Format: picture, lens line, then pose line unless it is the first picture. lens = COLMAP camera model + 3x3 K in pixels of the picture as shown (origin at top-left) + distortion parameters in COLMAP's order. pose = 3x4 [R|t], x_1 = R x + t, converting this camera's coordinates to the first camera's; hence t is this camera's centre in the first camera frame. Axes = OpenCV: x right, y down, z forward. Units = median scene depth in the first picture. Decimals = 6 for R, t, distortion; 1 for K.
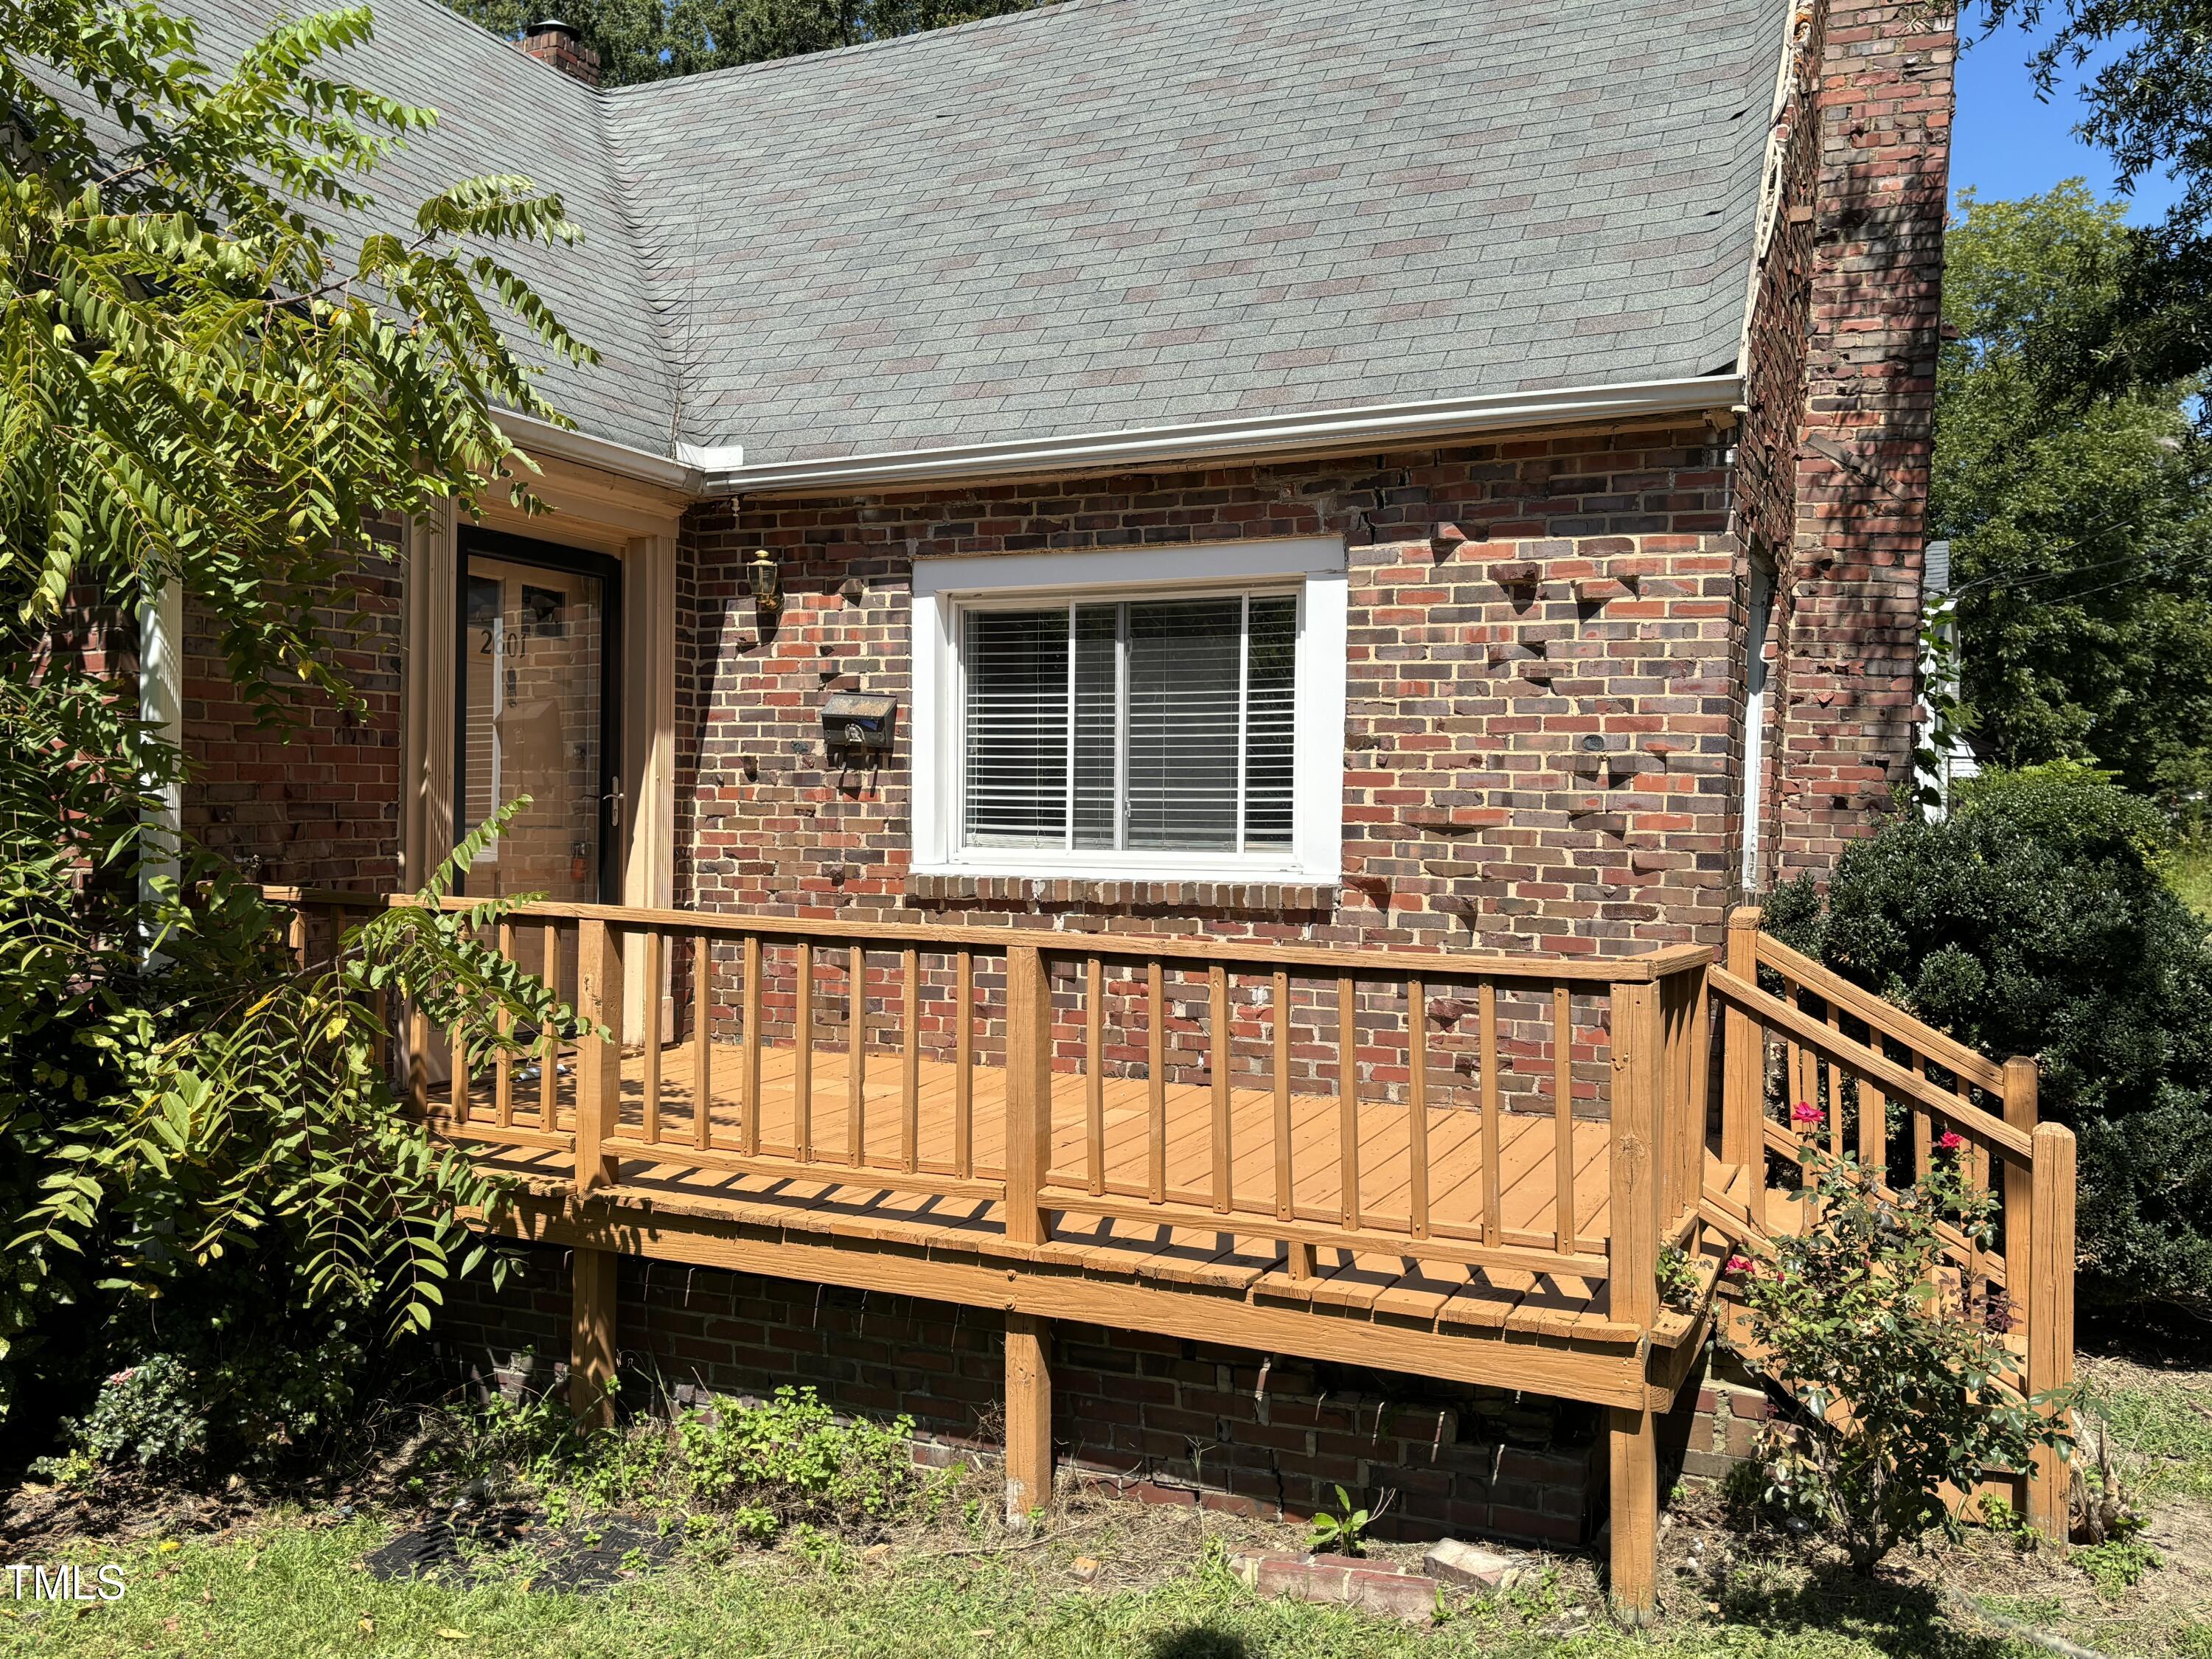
lens RADIAL K [[1881.6, 0, 1089.4], [0, 1881.6, 822.6], [0, 0, 1]] dist [0.039724, -0.041714]
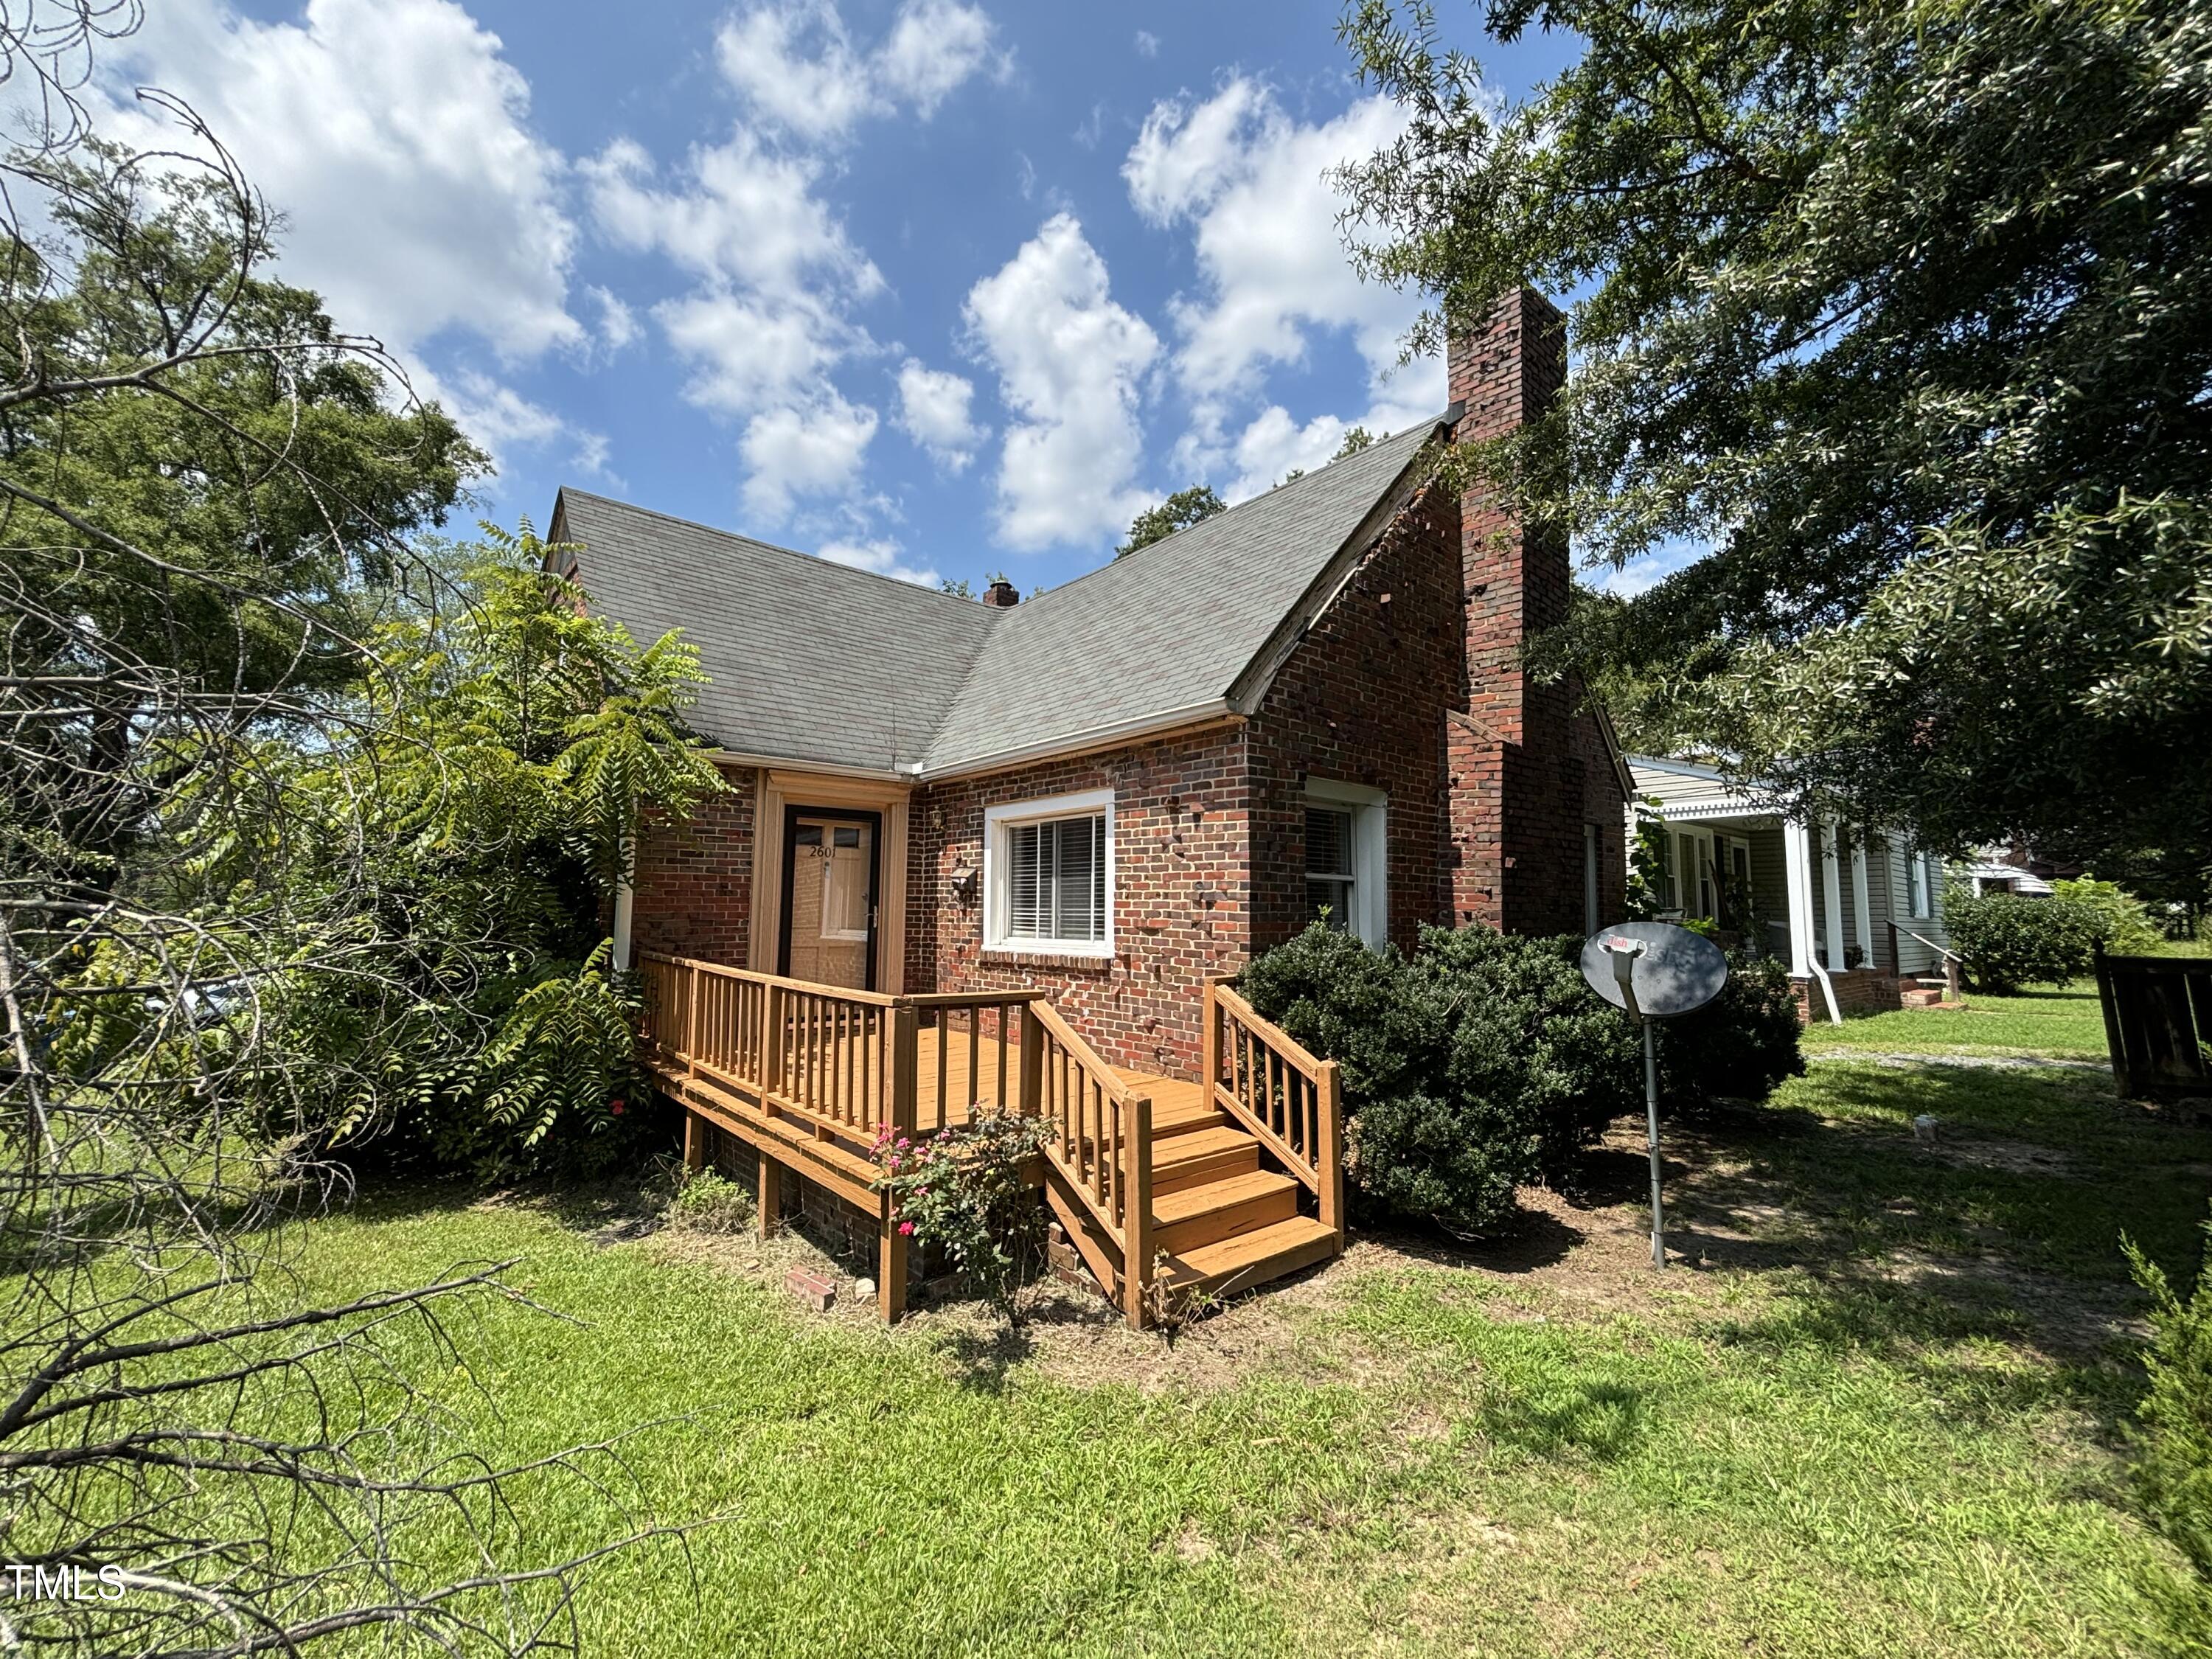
lens RADIAL K [[935.5, 0, 1097.1], [0, 935.5, 811.8], [0, 0, 1]] dist [0.001669, -0.000040]
pose [[0.902994, -0.052530, -0.426430, 0.527394], [0.002891, 0.993218, -0.116228, -0.005396], [0.429643, 0.103721, 0.897022, 0.072208]]
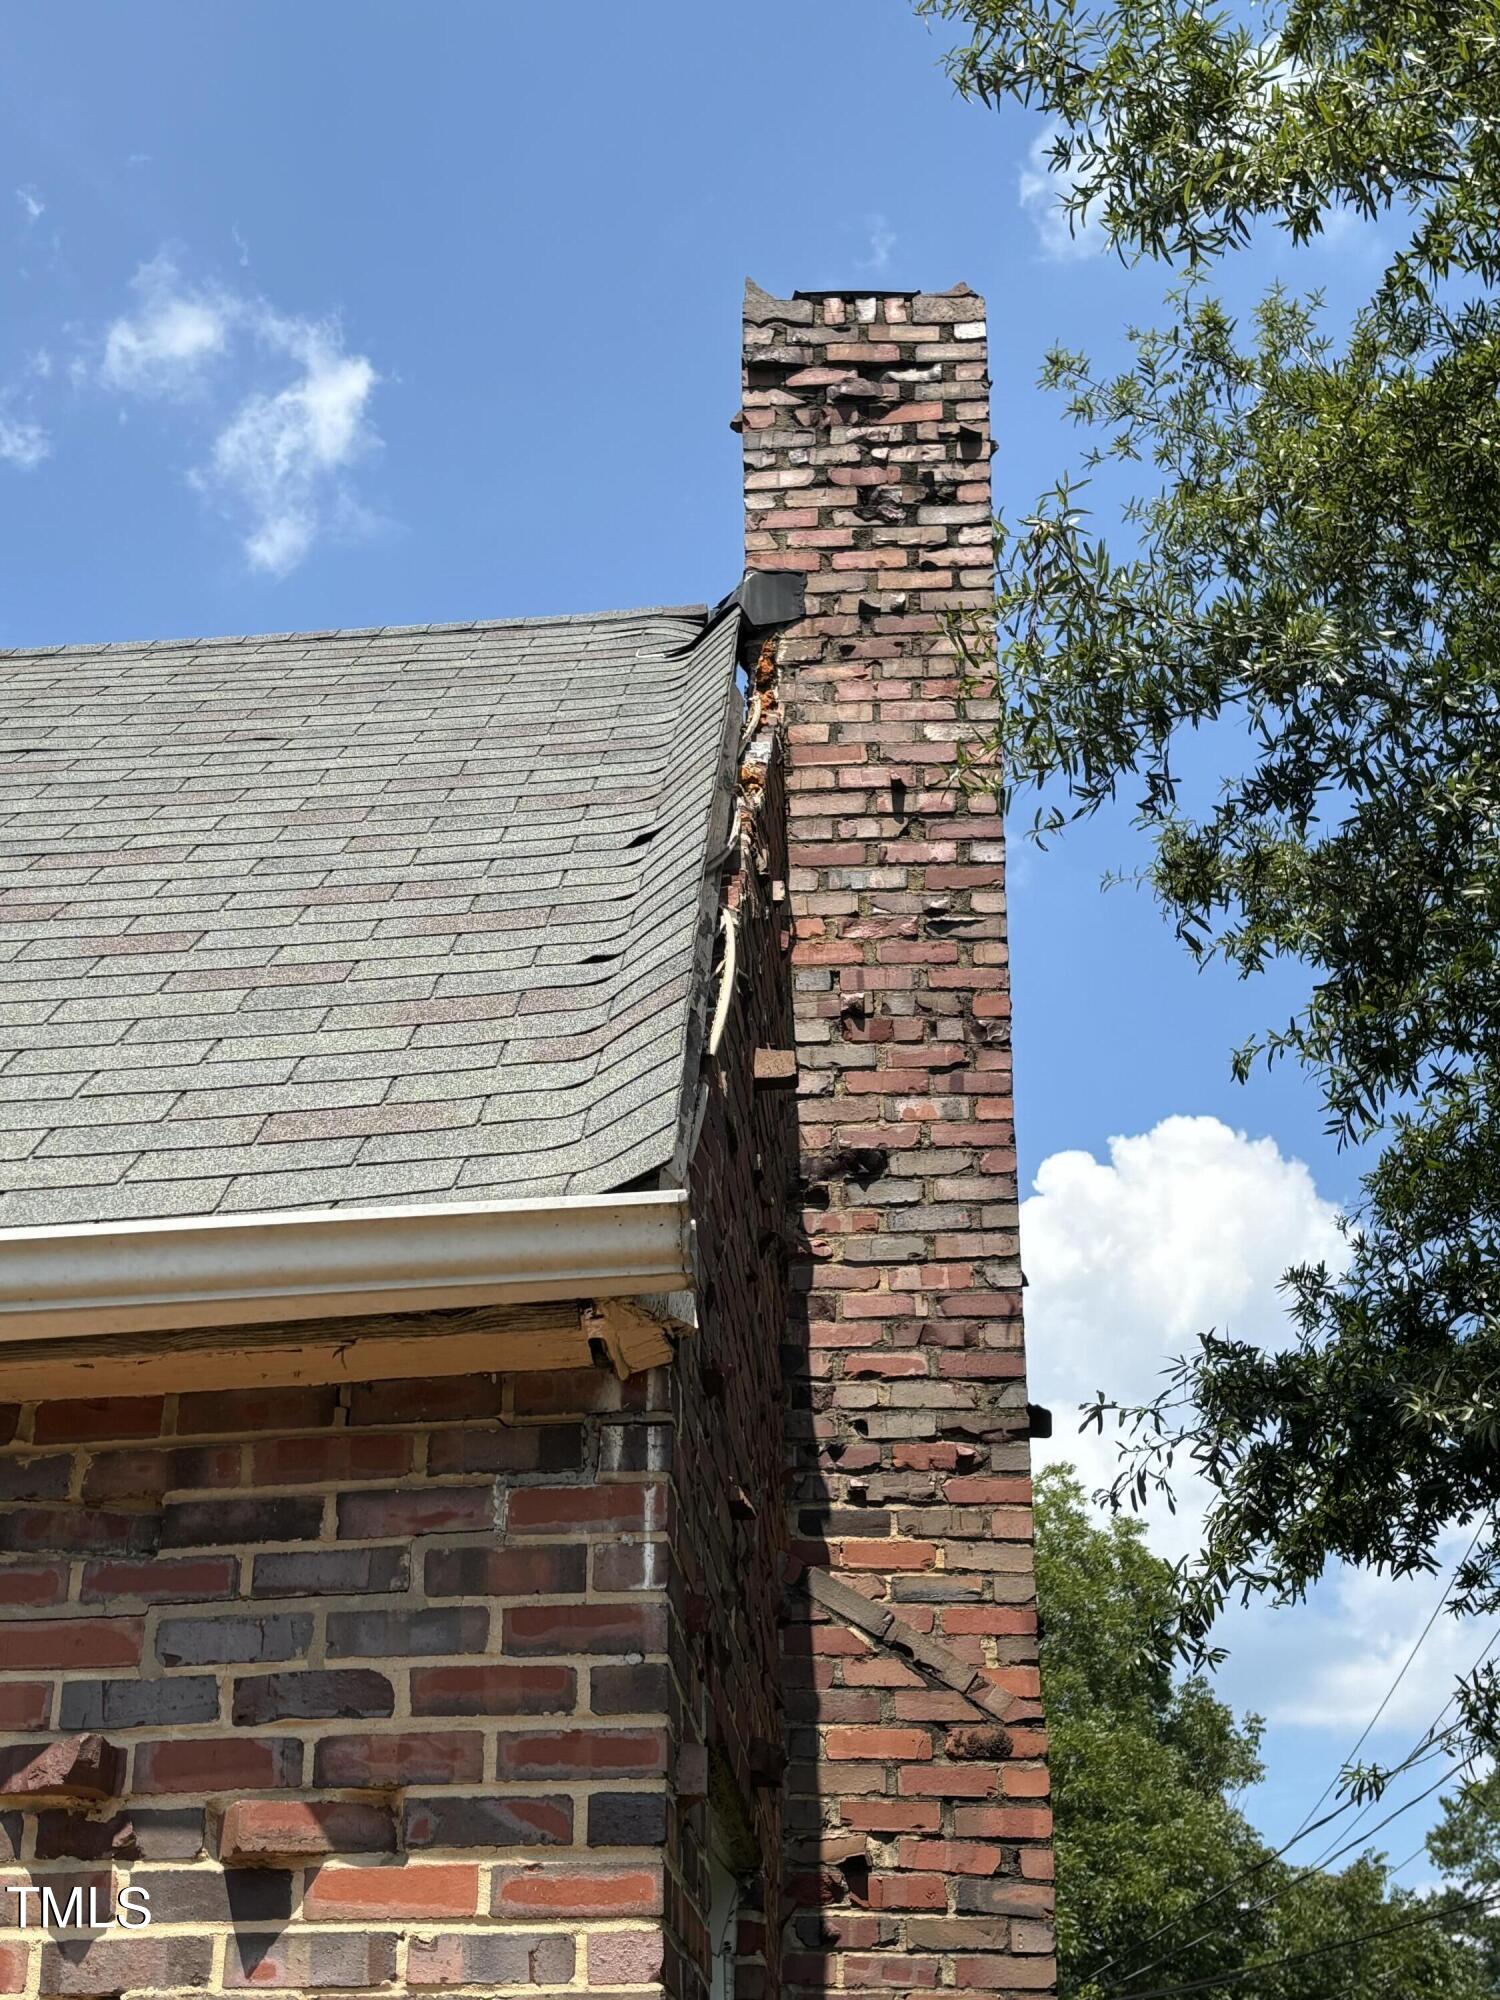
lens RADIAL K [[2750.0, 0, 733.3], [0, 2750.0, 1013.0], [0, 0, 1]] dist [0.103427, 0.000000]
pose [[0.934275, 0.132370, 0.331071, 0.146989], [0.036811, 0.887762, -0.458828, -0.022562], [-0.354648, 0.440859, 0.824541, 0.460092]]
